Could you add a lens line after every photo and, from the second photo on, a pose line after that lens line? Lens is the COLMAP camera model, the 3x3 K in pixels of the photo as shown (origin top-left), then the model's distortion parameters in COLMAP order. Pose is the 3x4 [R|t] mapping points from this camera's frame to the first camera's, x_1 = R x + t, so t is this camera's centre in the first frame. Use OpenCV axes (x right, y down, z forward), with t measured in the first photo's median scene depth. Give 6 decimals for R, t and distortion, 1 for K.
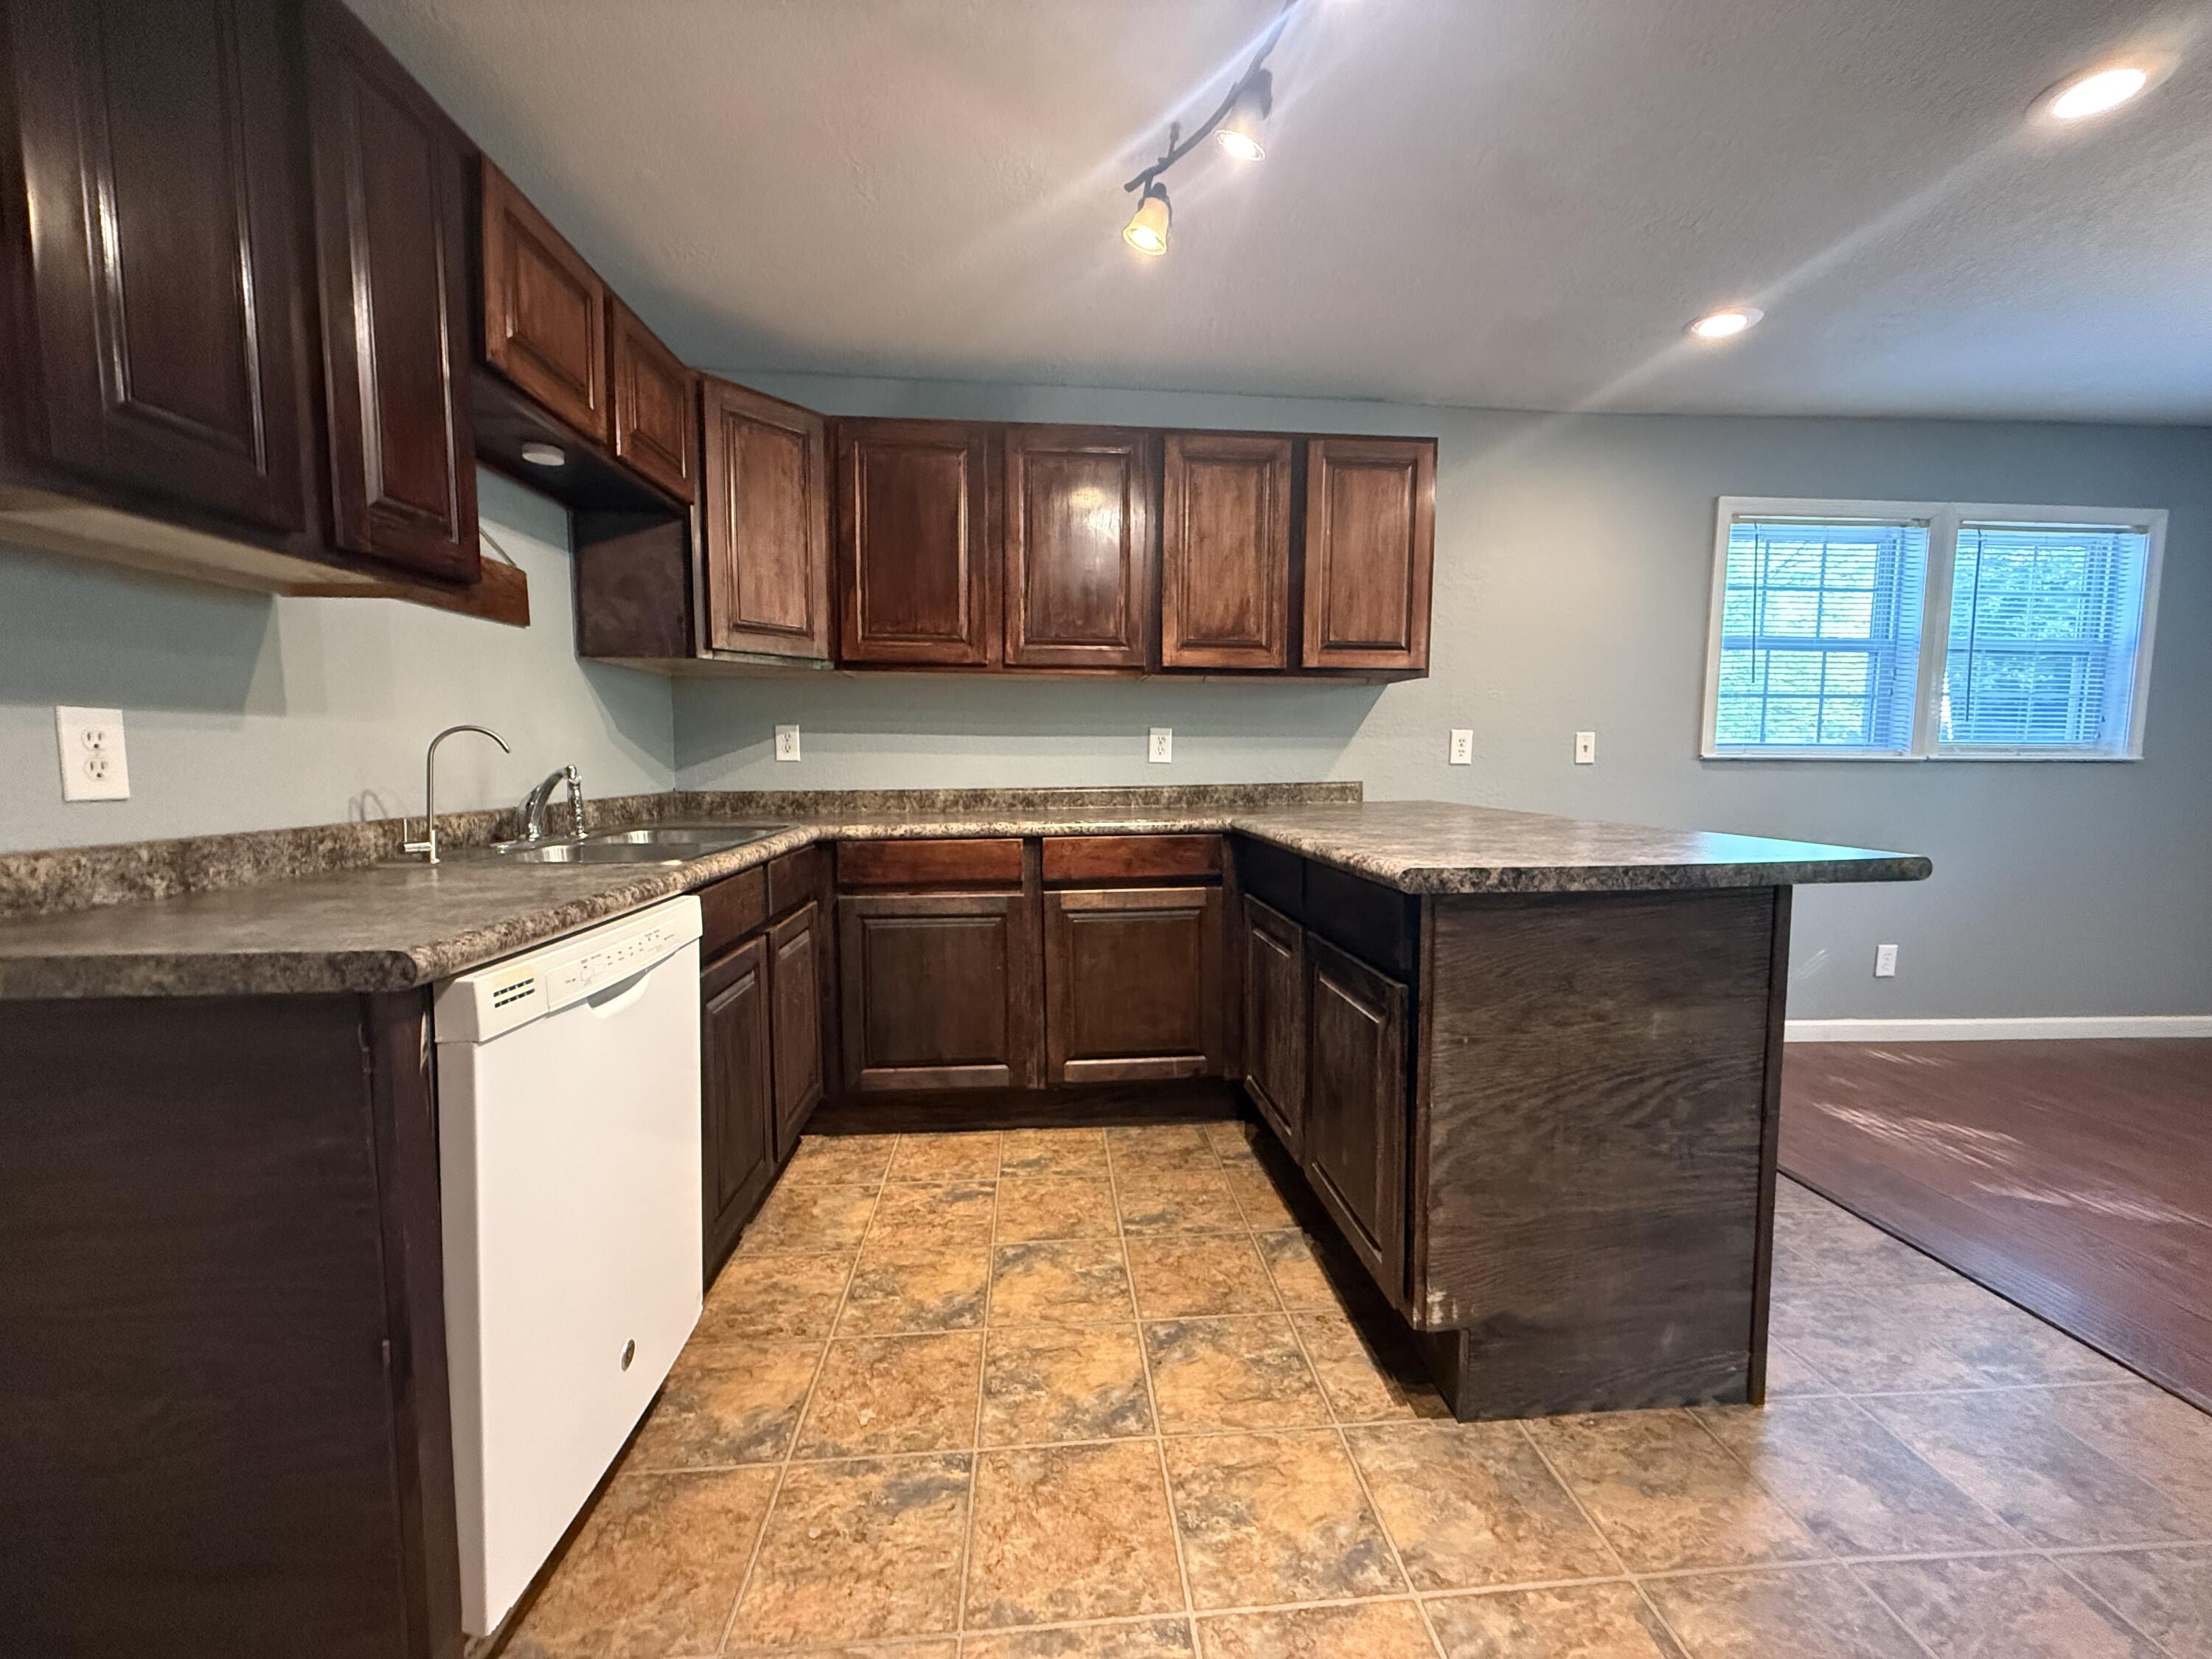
lens RADIAL K [[881.4, 0, 1098.9], [0, 881.4, 826.5], [0, 0, 1]] dist [0.001082, 0.000148]
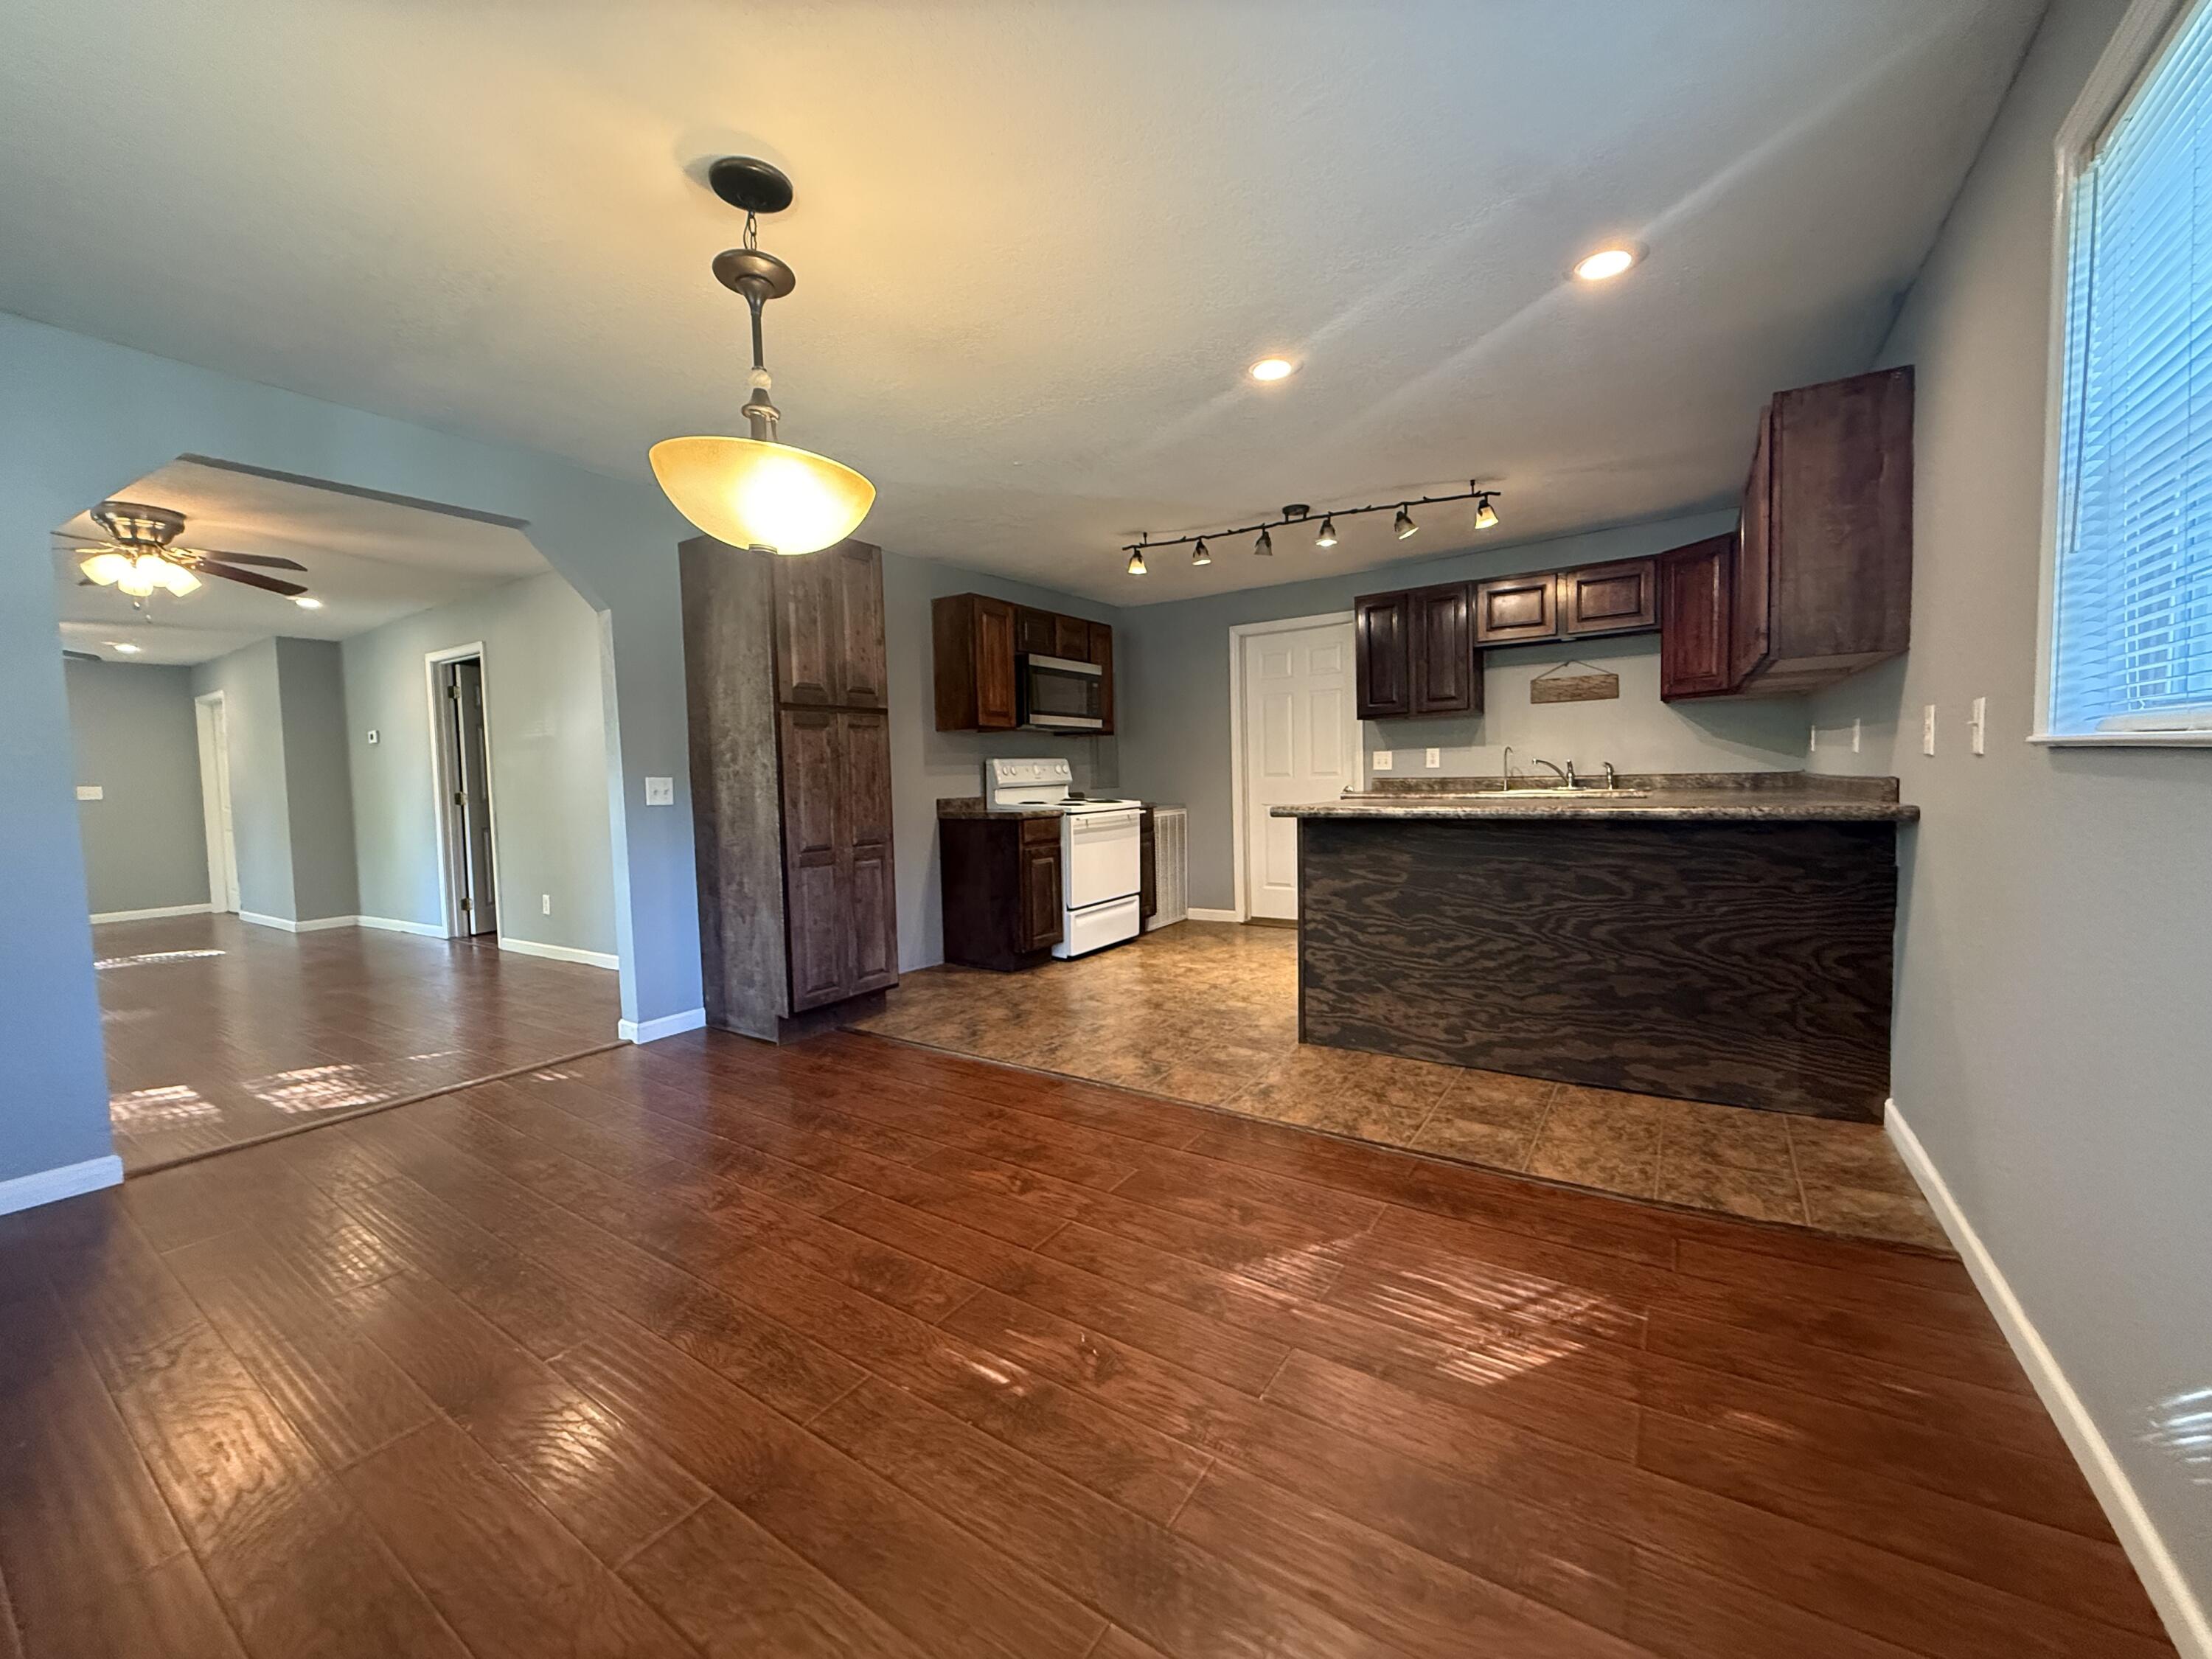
lens RADIAL K [[881.4, 0, 1098.9], [0, 881.4, 826.5], [0, 0, 1]] dist [0.001082, 0.000148]
pose [[-0.621070, 0.067241, -0.780865, 1.458058], [-0.035999, 0.992814, 0.114125, -0.077183], [0.782928, 0.098990, -0.614186, 1.002274]]
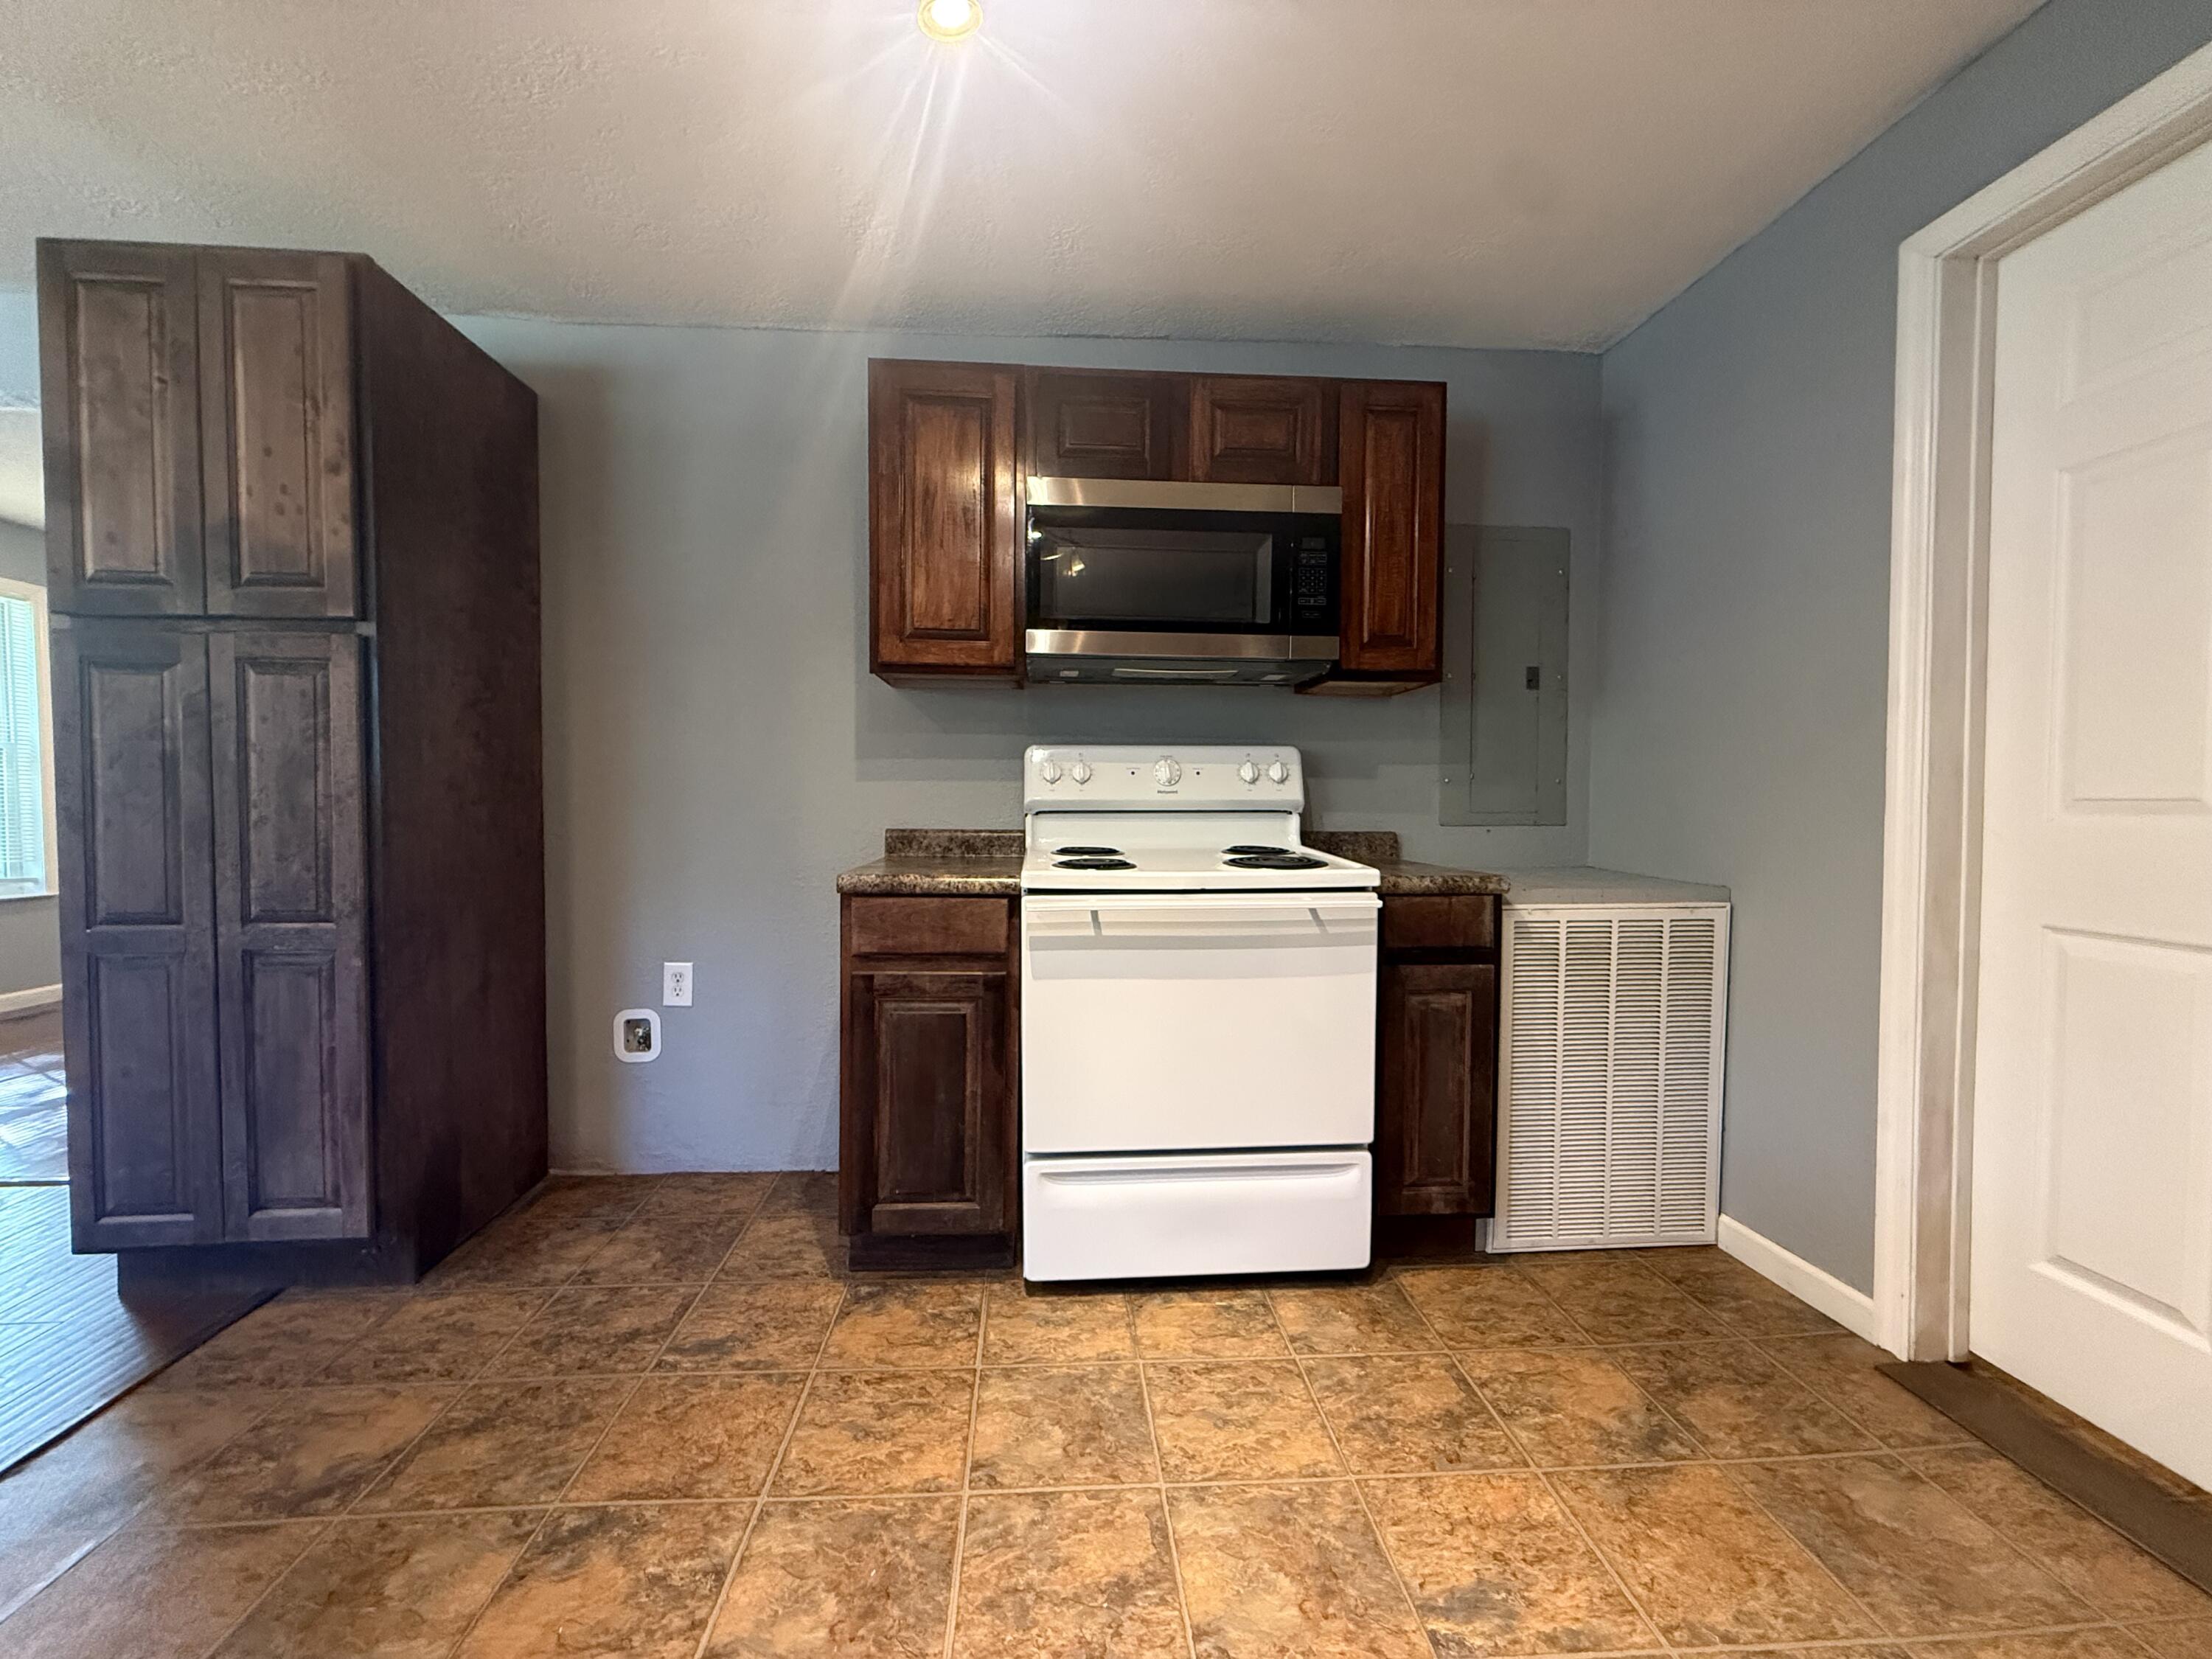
lens RADIAL K [[881.4, 0, 1098.9], [0, 881.4, 826.5], [0, 0, 1]] dist [0.001082, 0.000148]
pose [[-0.999985, 0.001573, 0.005208, 0.093232], [0.002155, 0.993508, 0.113746, -0.018235], [-0.004996, 0.113755, -0.993496, 0.508547]]
